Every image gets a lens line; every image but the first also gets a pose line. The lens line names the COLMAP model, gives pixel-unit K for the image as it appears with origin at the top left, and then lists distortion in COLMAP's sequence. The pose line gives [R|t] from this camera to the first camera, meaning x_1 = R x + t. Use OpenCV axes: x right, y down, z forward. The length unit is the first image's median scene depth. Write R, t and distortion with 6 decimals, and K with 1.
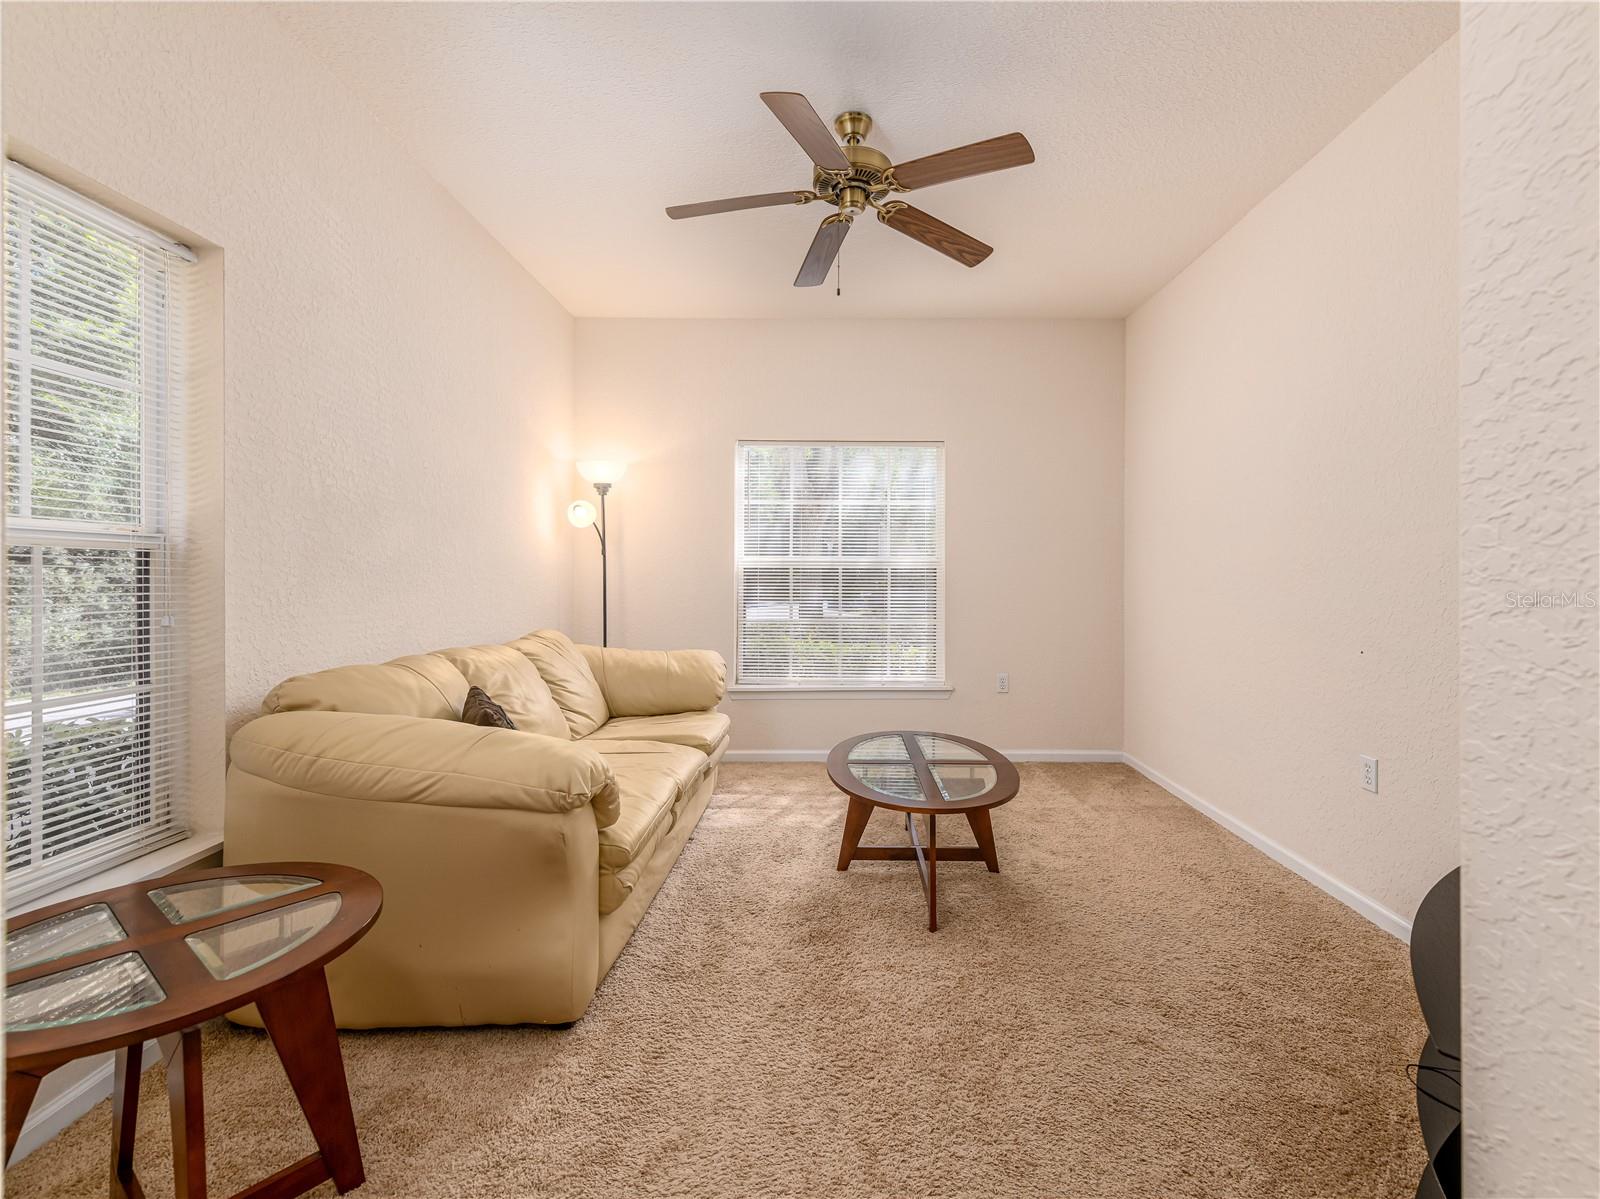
lens RADIAL K [[647.5, 0, 798.3], [0, 647.5, 586.7], [0, 0, 1]] dist [0.000861, 0.000110]
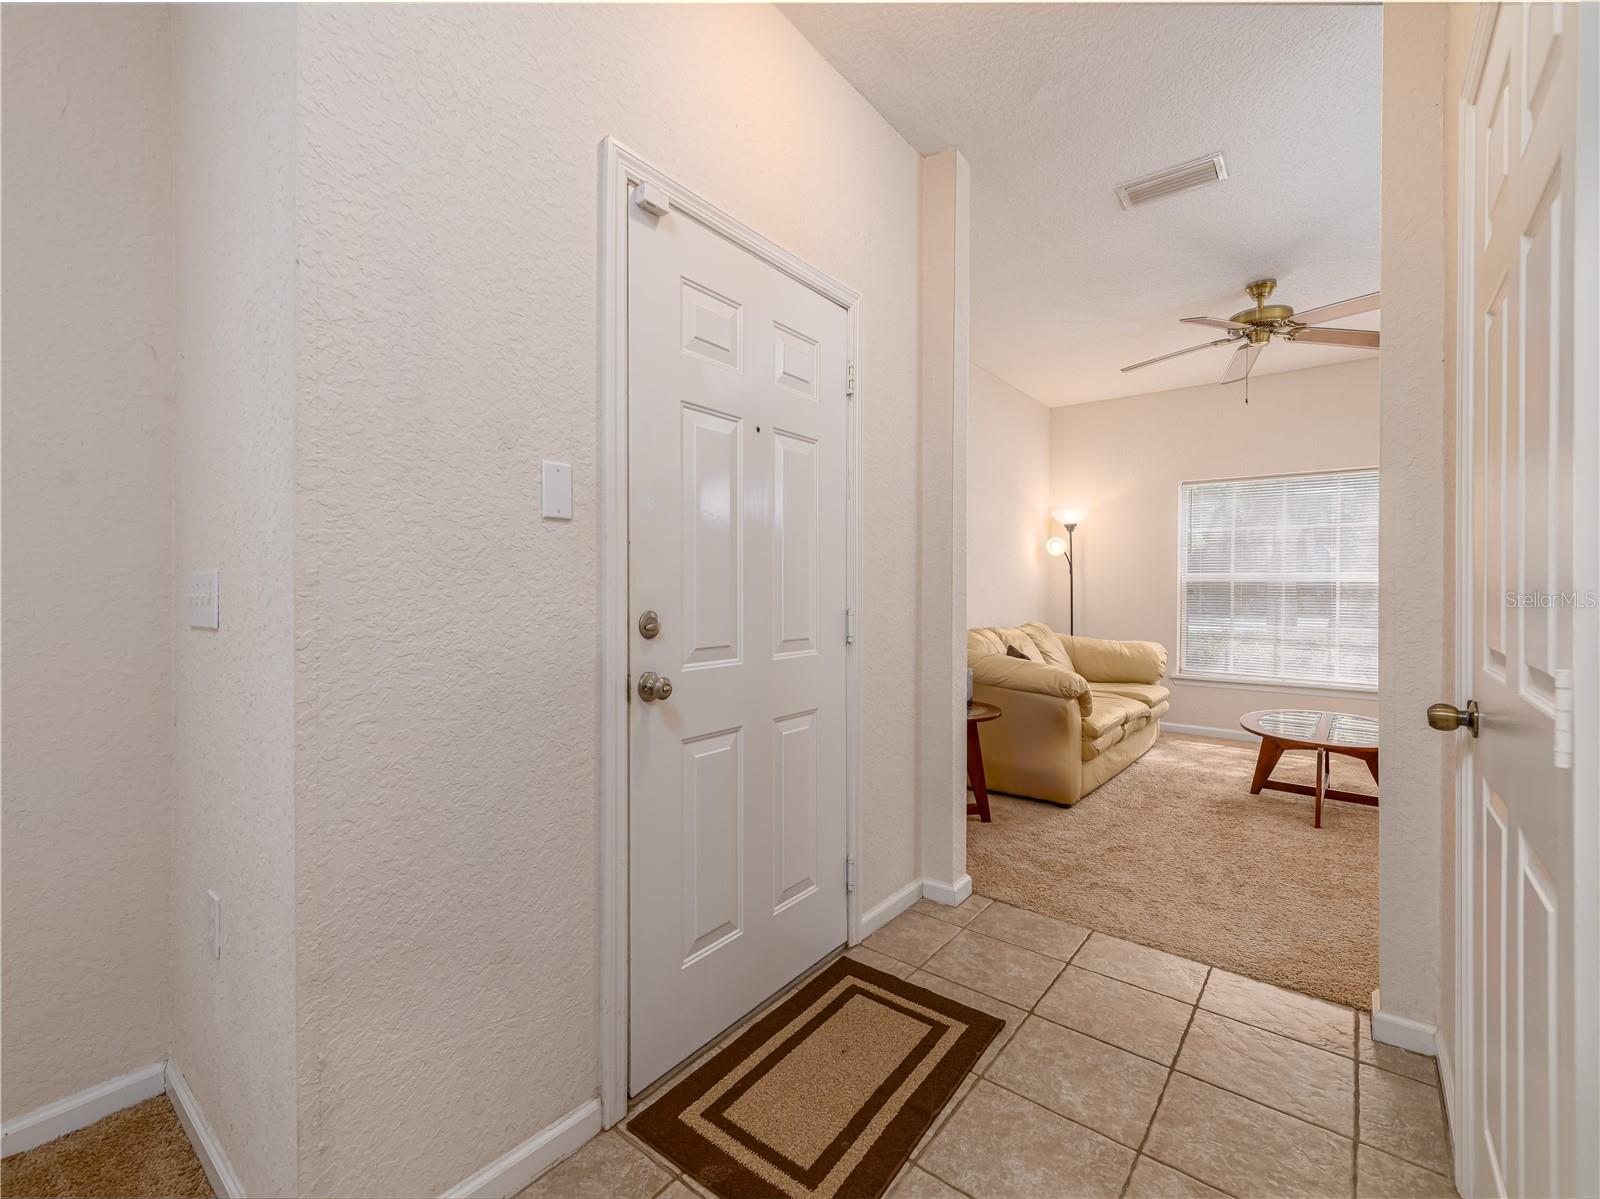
lens RADIAL K [[639.4, 0, 789.1], [0, 639.4, 589.8], [0, 0, 1]] dist [0.000707, -0.000427]
pose [[0.781377, 0.006082, -0.624030, 0.134842], [-0.015839, 0.999824, -0.010087, 0.016471], [0.623858, 0.017766, 0.781336, -0.706886]]
